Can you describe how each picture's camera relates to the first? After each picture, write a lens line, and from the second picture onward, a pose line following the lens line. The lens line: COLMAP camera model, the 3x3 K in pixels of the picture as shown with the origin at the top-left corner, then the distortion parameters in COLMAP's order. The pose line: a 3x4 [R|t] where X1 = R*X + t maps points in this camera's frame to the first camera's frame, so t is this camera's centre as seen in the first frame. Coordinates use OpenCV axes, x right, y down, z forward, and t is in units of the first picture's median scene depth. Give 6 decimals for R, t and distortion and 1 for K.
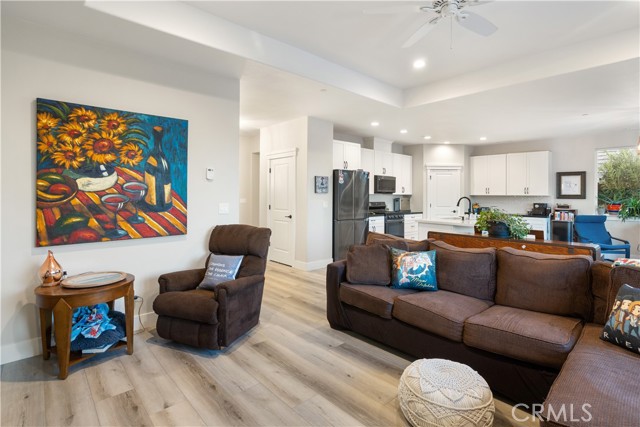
lens RADIAL K [[318.4, 0, 331.7], [0, 318.4, 194.1], [0, 0, 1]] dist [-0.006175, -0.000388]
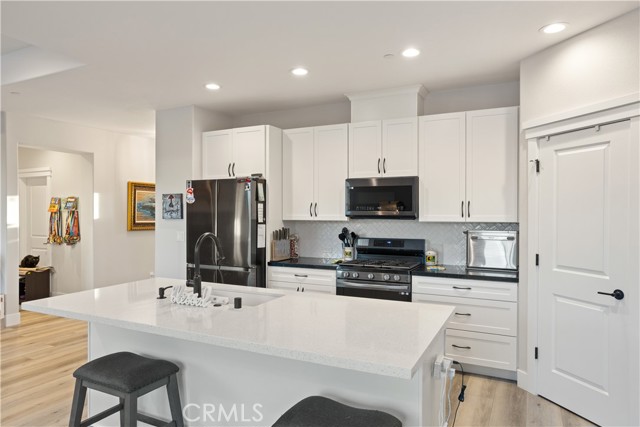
lens RADIAL K [[425.9, 0, 320.0], [0, 425.9, 213.5], [0, 0, 1]] dist [0.000286, 0.000823]
pose [[0.330126, -0.005649, -0.943920, 0.747695], [0.003705, 0.999982, -0.004689, -0.007579], [0.943929, -0.001949, 0.330141, 0.821135]]
